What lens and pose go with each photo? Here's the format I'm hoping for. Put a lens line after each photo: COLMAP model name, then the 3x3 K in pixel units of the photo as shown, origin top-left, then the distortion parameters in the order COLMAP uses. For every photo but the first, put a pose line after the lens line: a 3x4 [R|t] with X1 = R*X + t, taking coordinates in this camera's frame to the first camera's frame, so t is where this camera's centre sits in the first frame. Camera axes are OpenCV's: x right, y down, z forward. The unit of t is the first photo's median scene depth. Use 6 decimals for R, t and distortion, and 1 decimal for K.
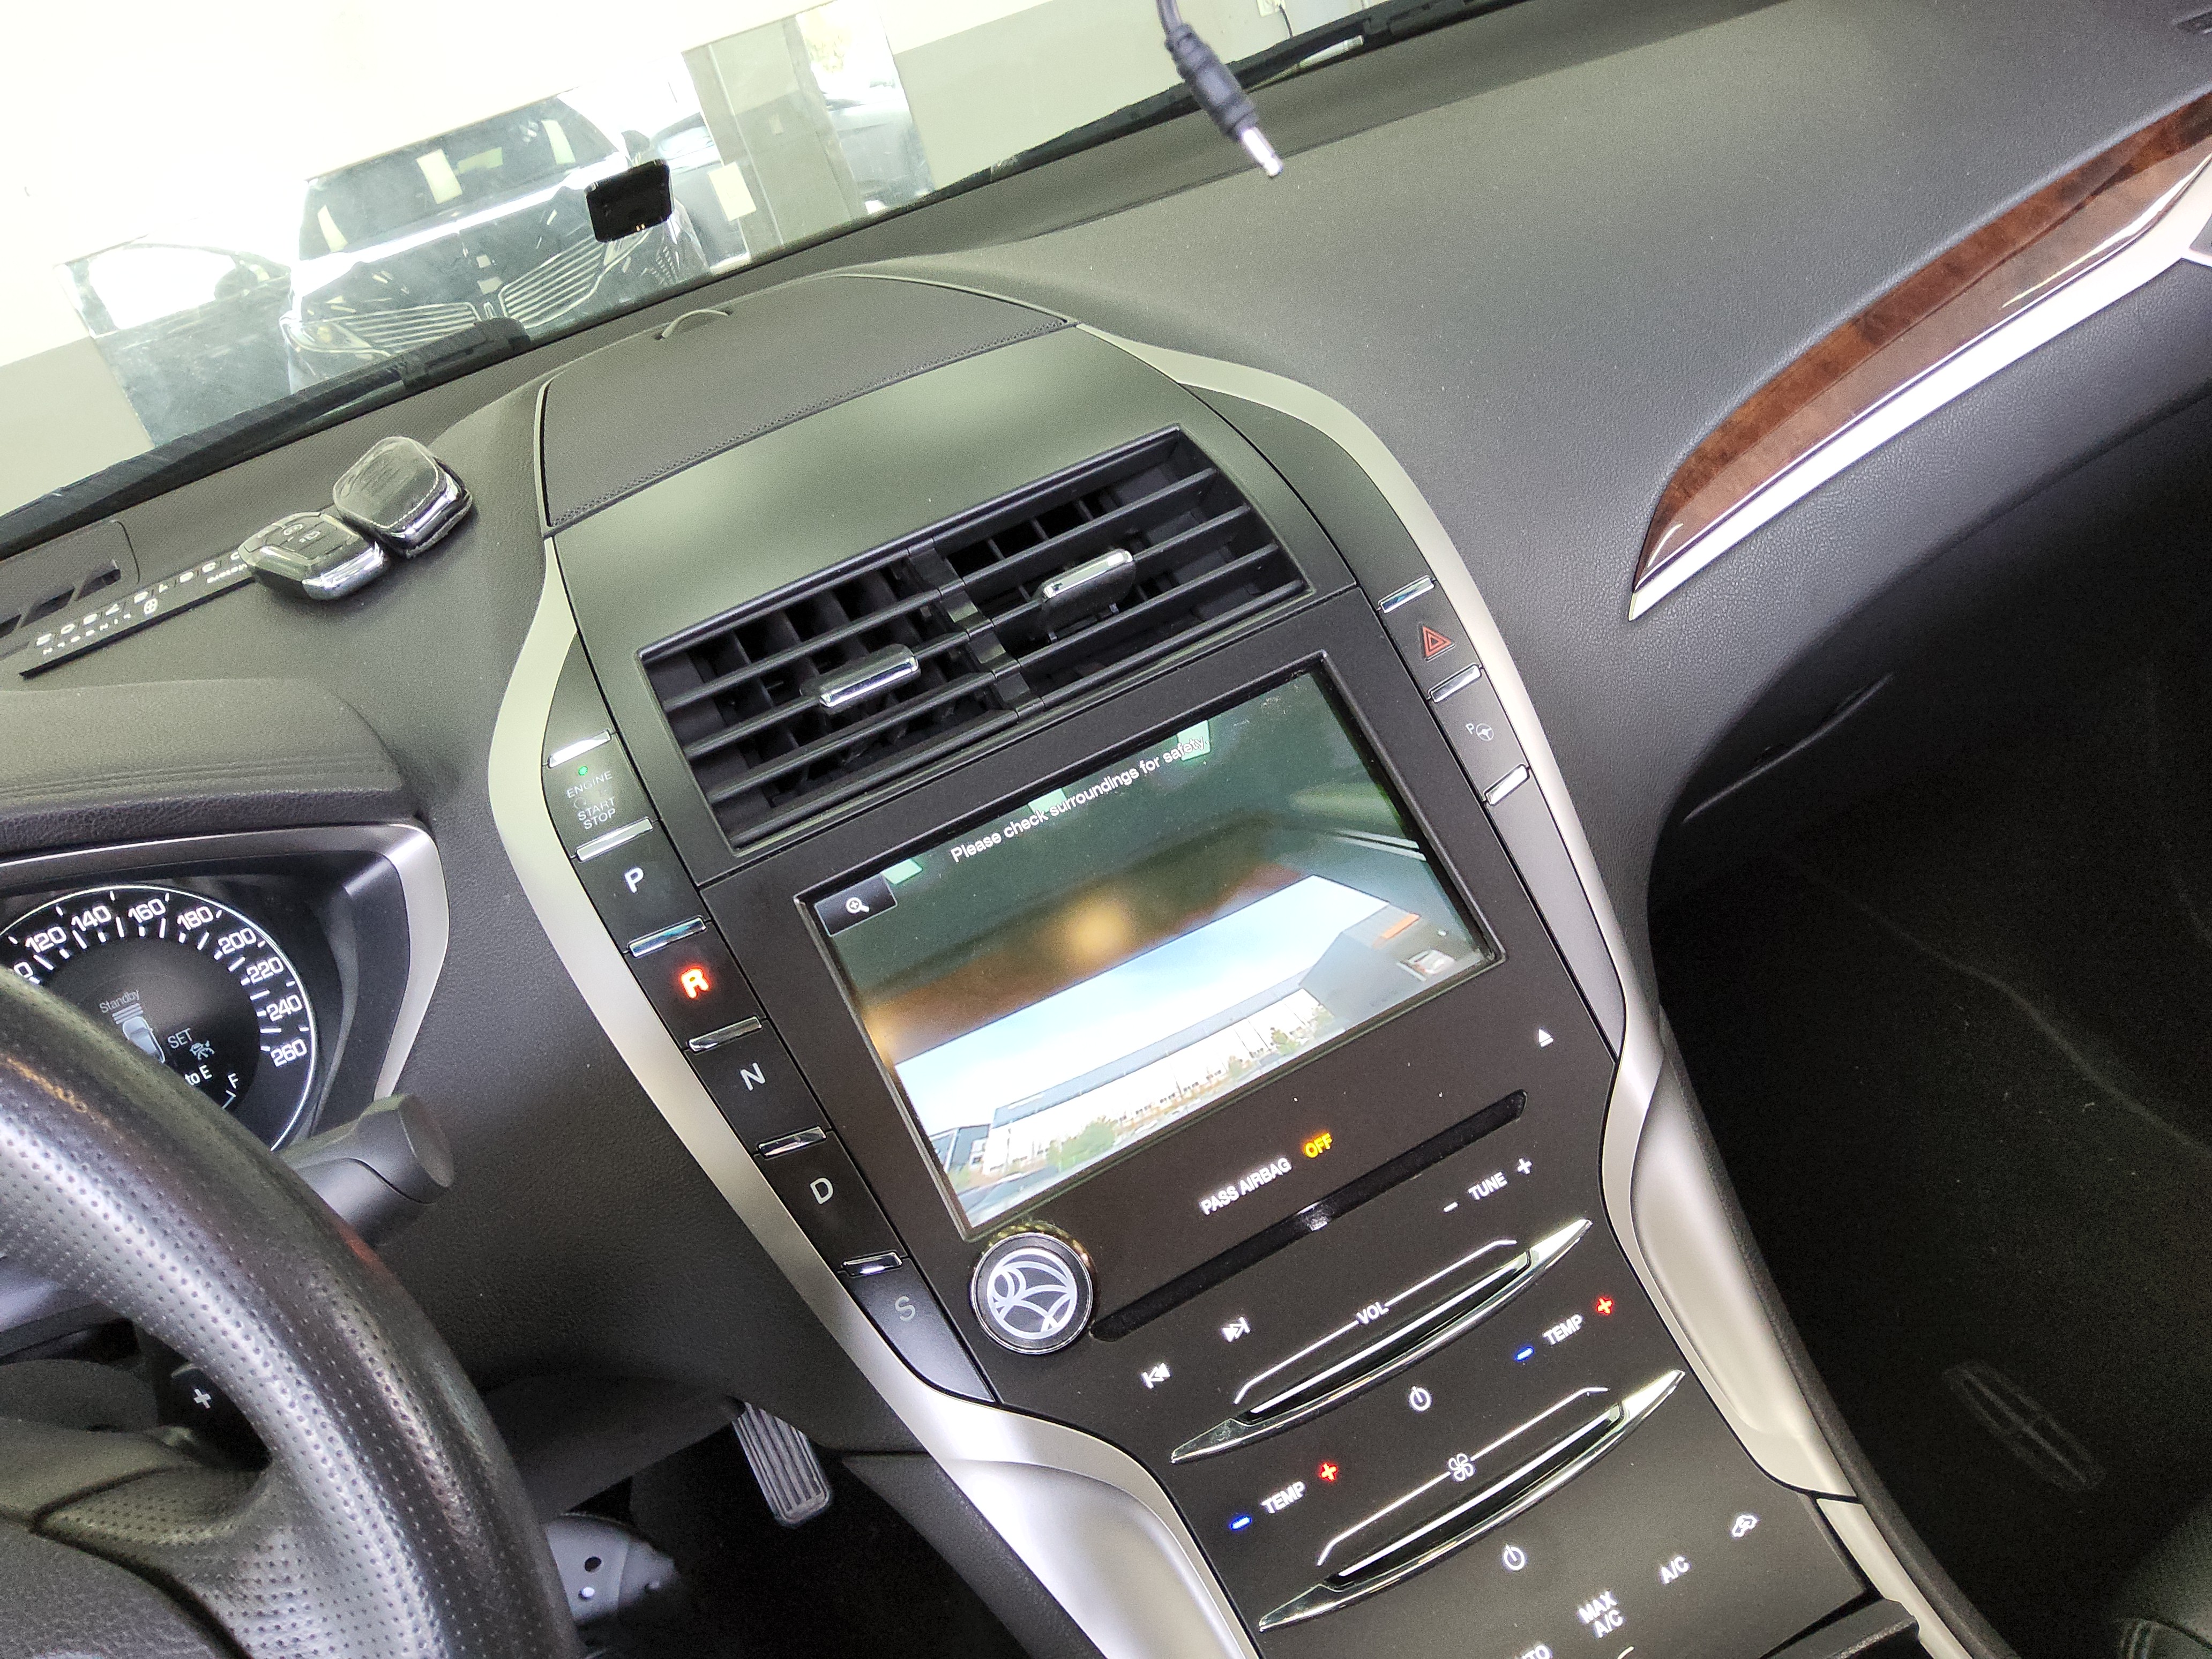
lens RADIAL K [[1679.3, 0, 1100.7], [0, 1679.3, 780.7], [0, 0, 1]] dist [0.065721, -0.156205]
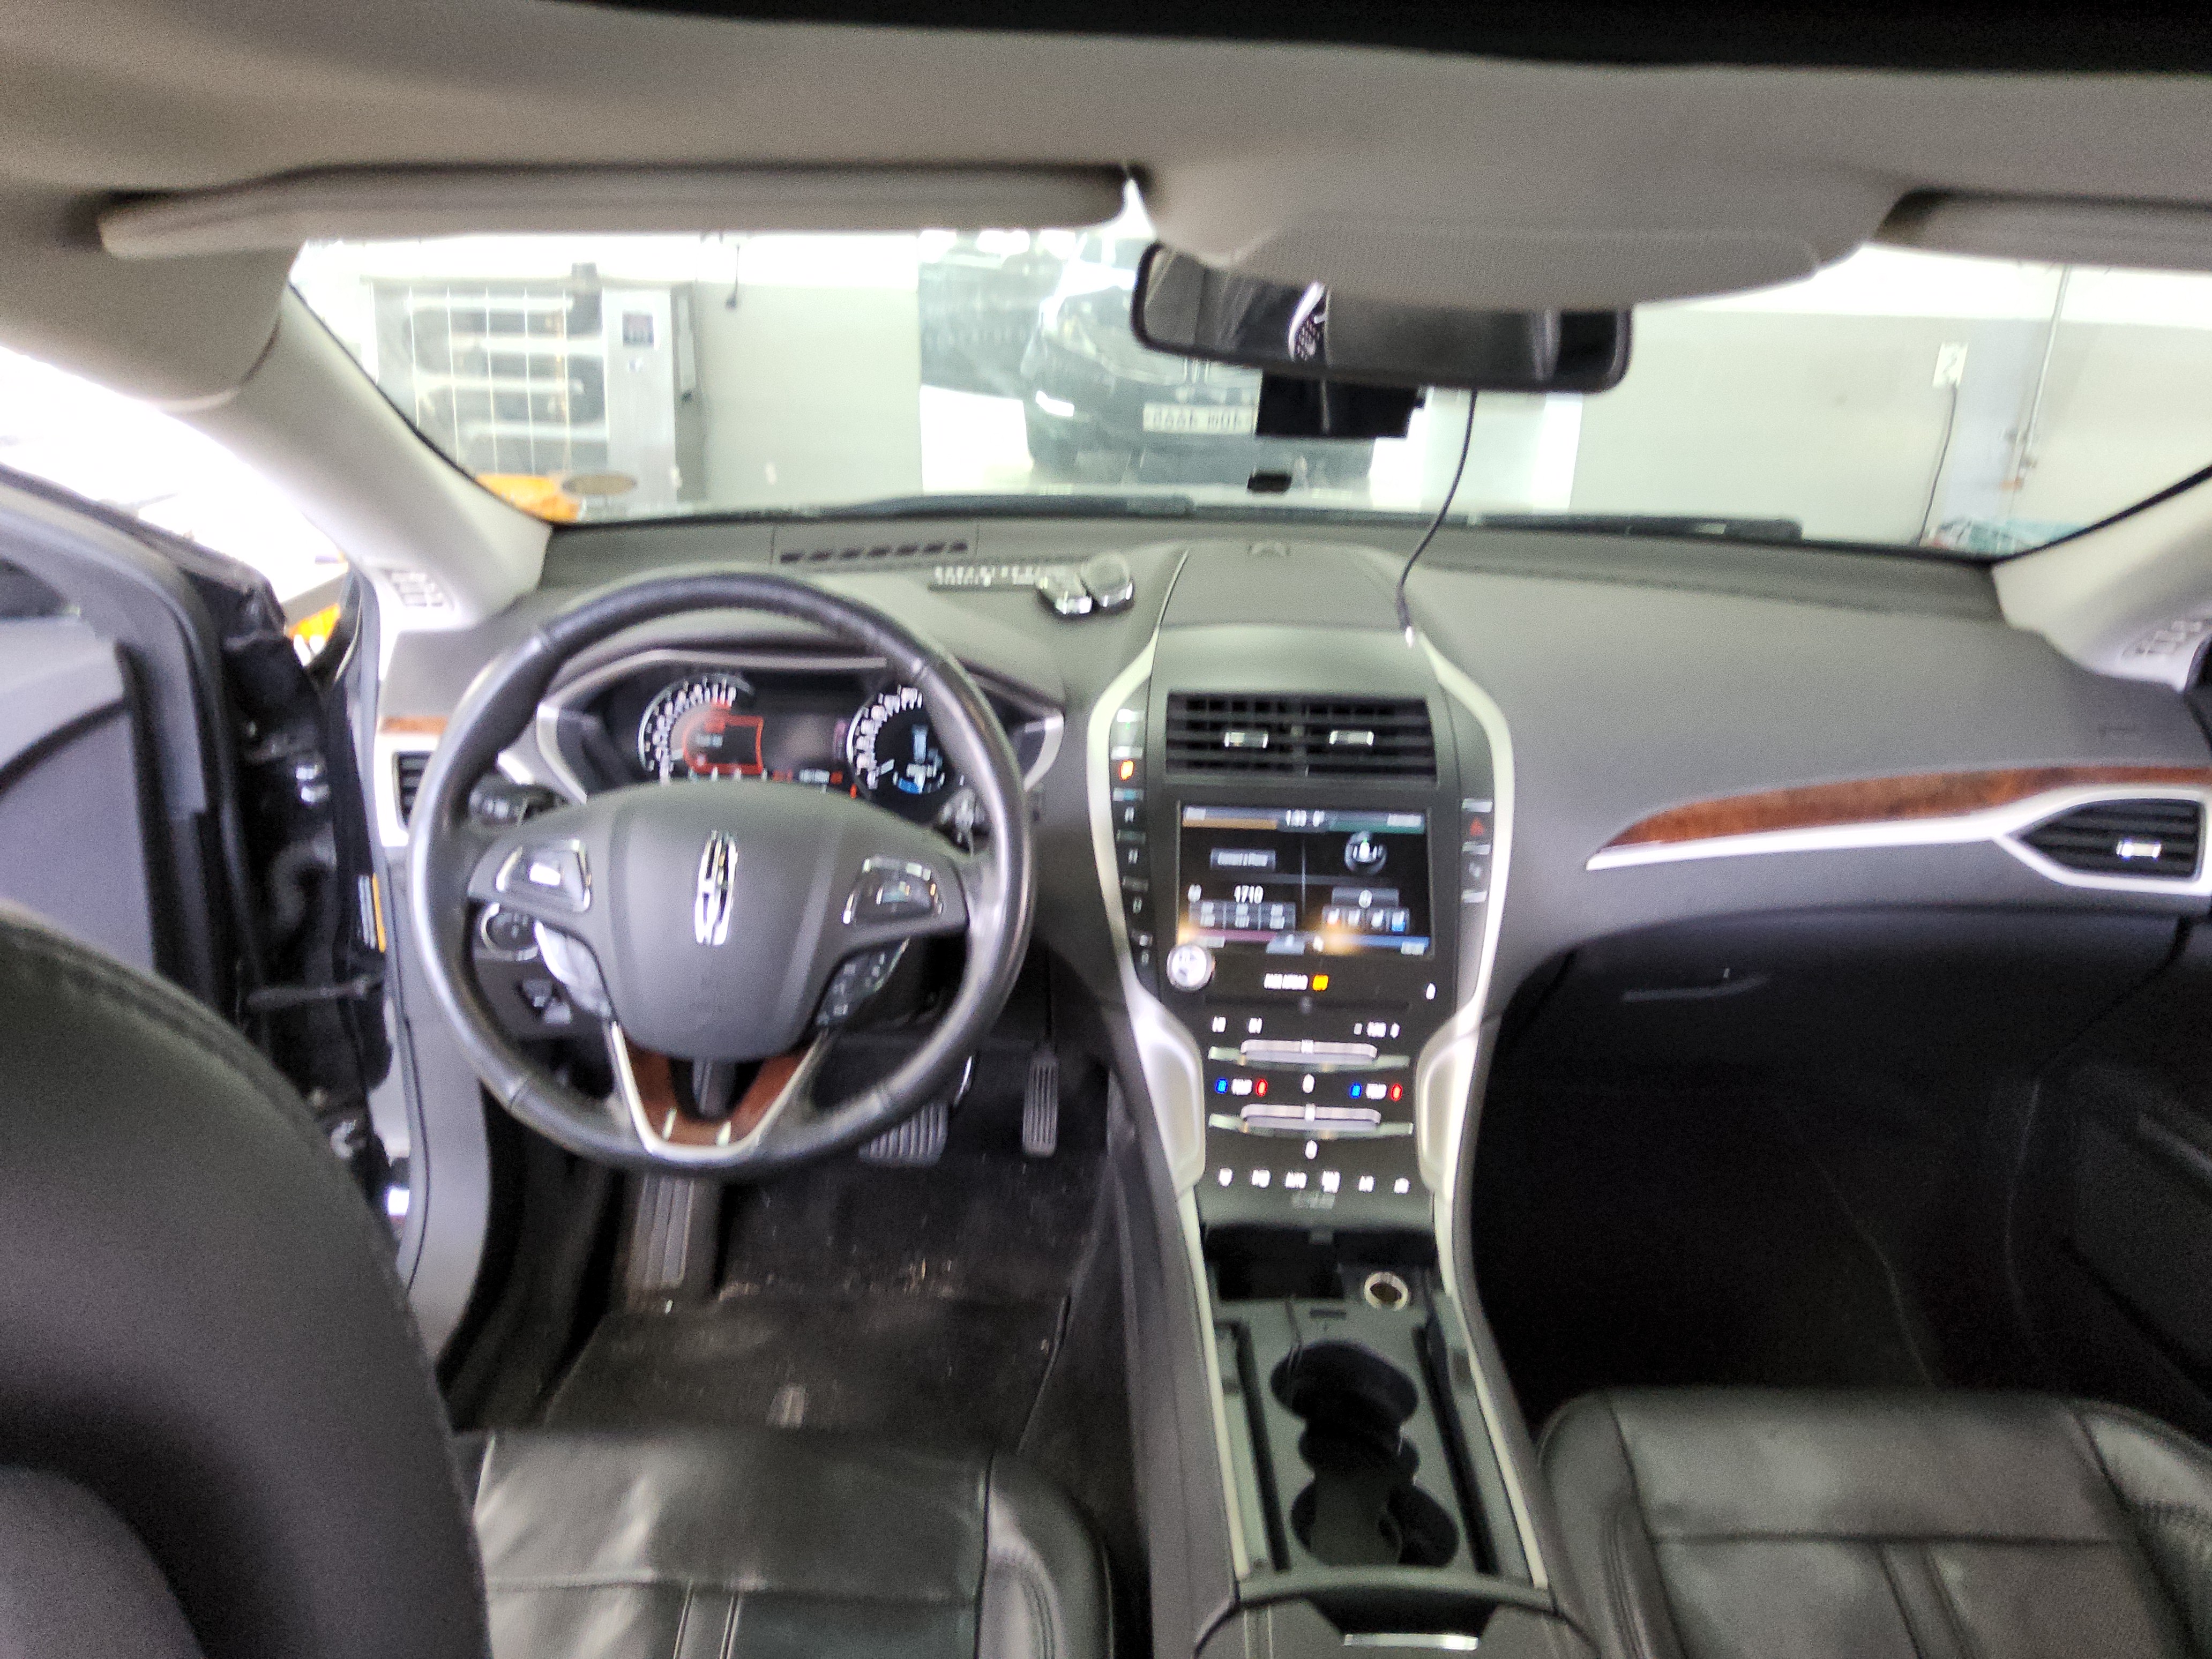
lens RADIAL K [[1601.0, 0, 1118.6], [0, 1601.0, 757.7], [0, 0, 1]] dist [0.067218, 0.000204]
pose [[0.864118, 0.421582, -0.274897, 0.327415], [-0.440323, 0.897810, -0.007242, 0.057982], [0.243752, 0.127301, 0.961446, -1.175252]]
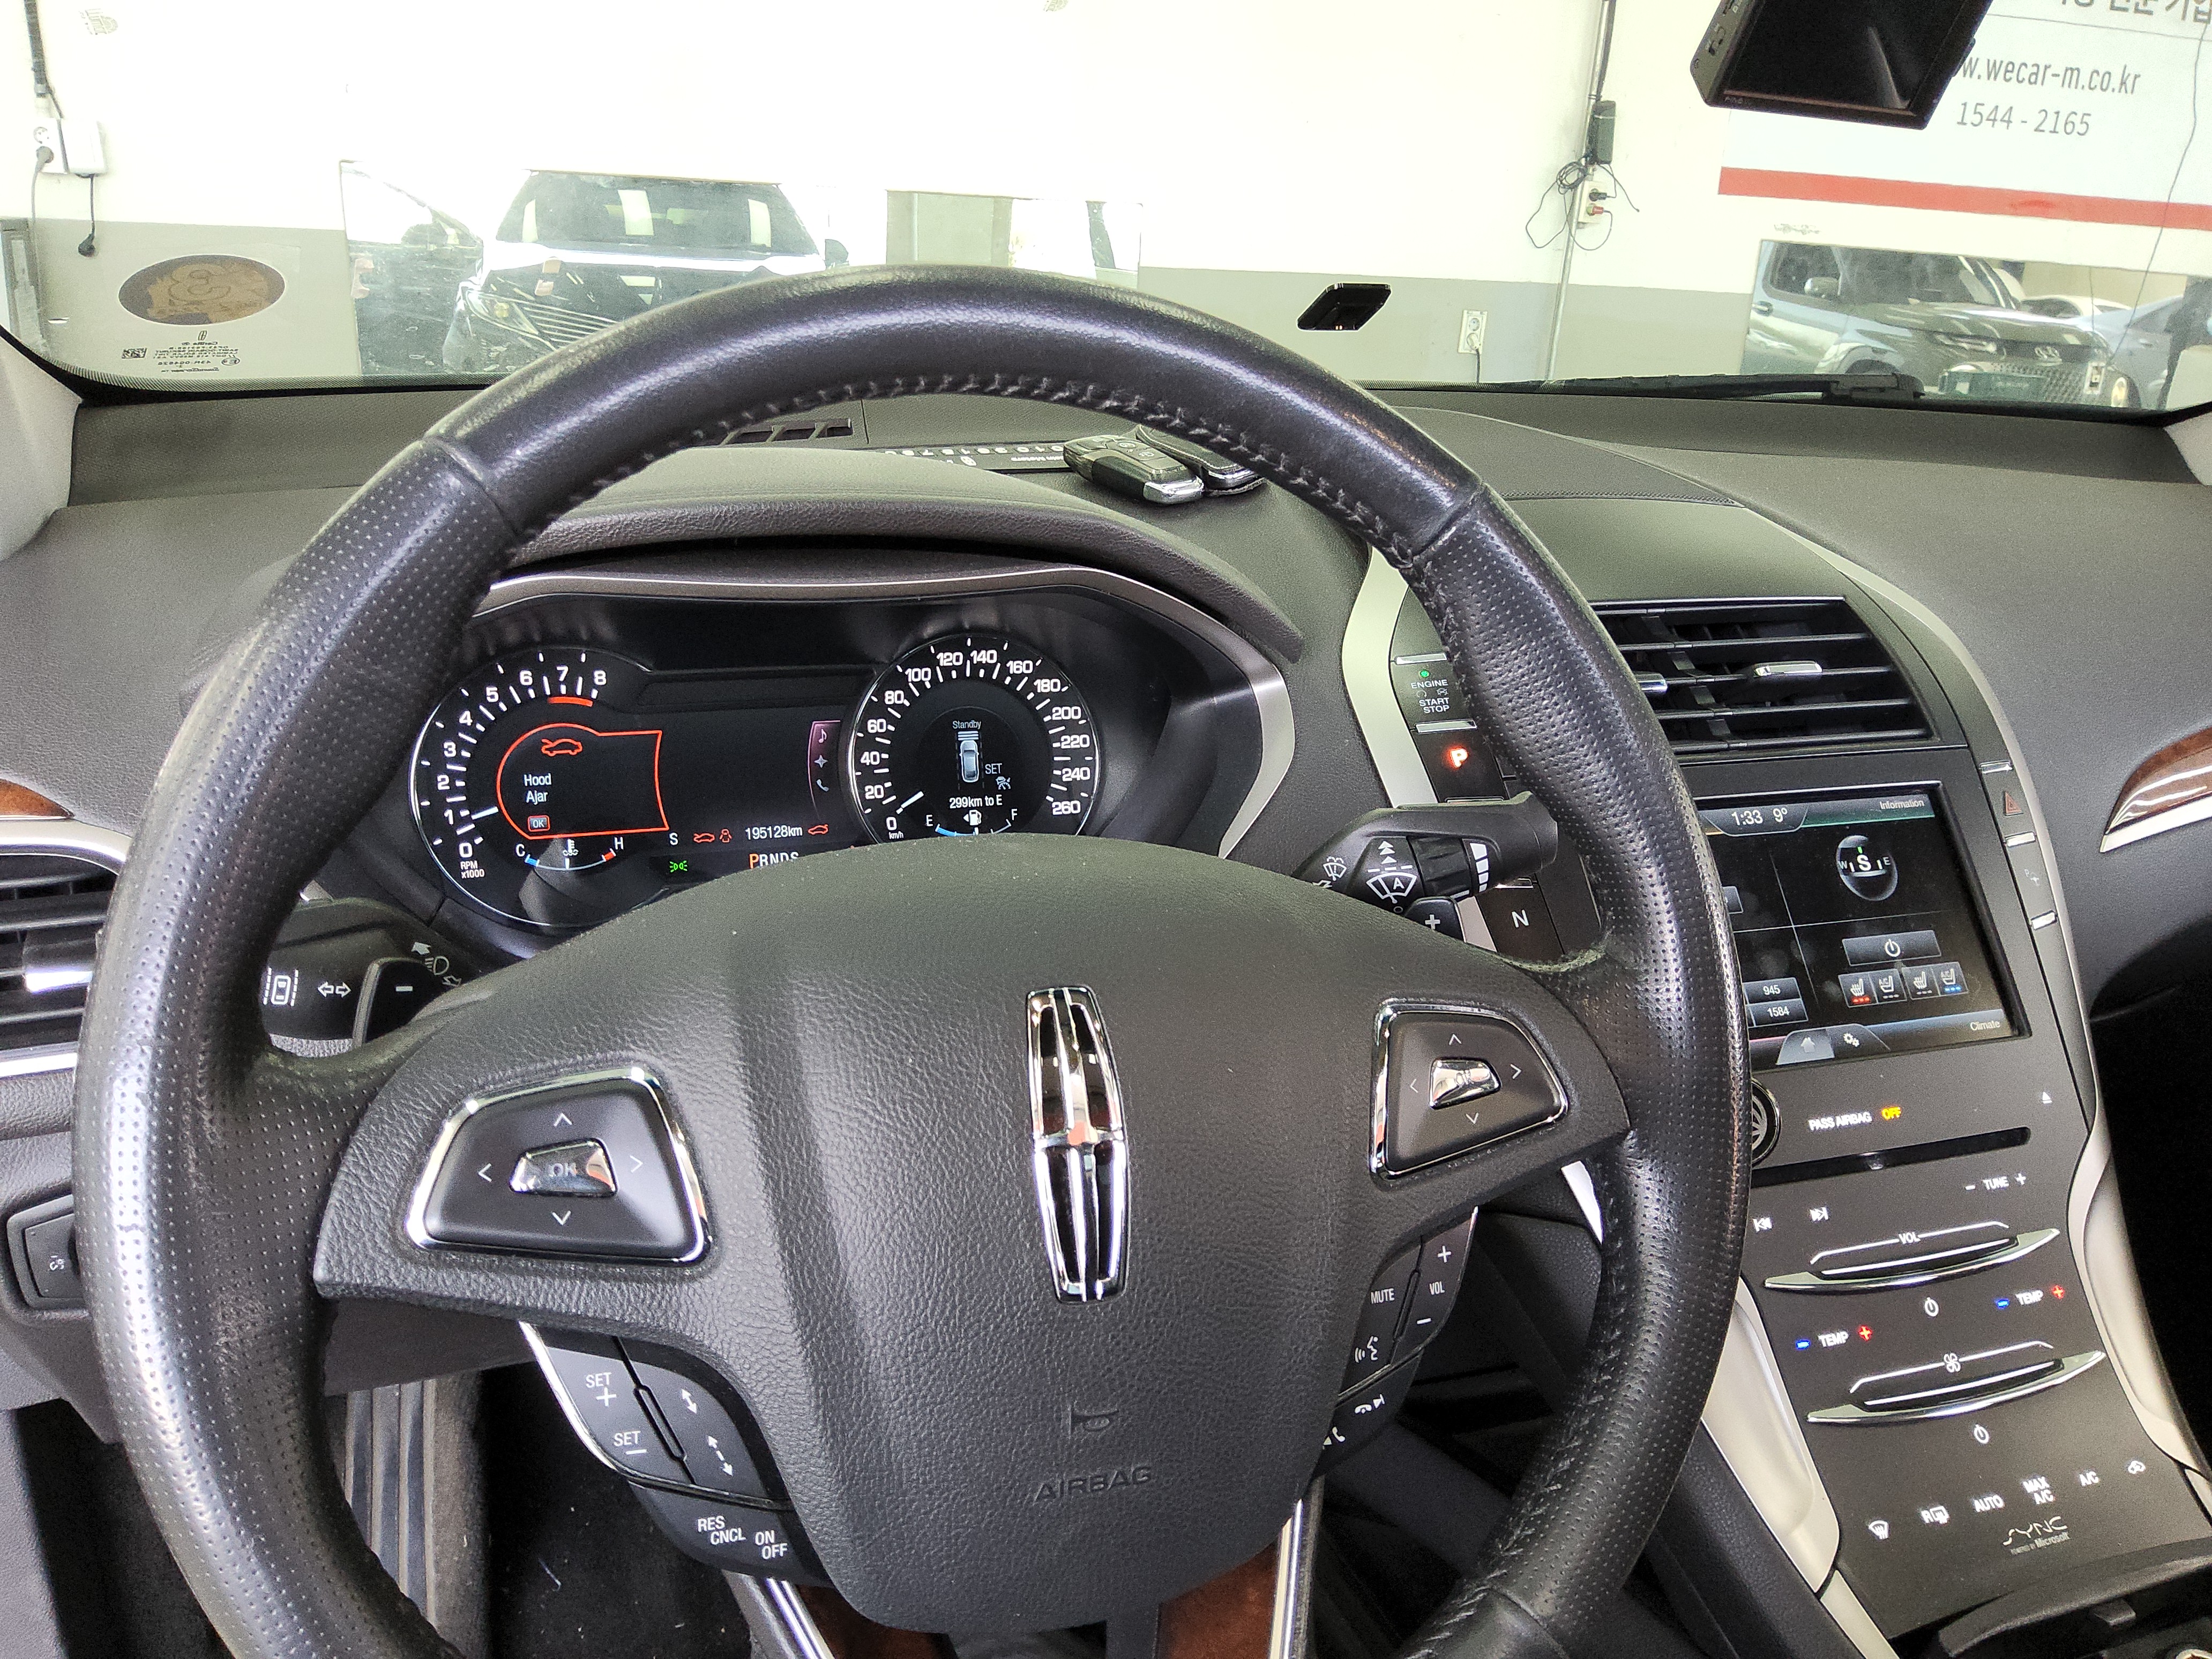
lens RADIAL K [[1613.4, 0, 1099.2], [0, 1613.4, 830.6], [0, 0, 1]] dist [0.133209, -0.249180]
pose [[0.940034, 0.340080, 0.026108, -0.497515], [-0.336083, 0.936597, -0.099172, 0.300914], [-0.058179, 0.084451, 0.994728, -0.244353]]
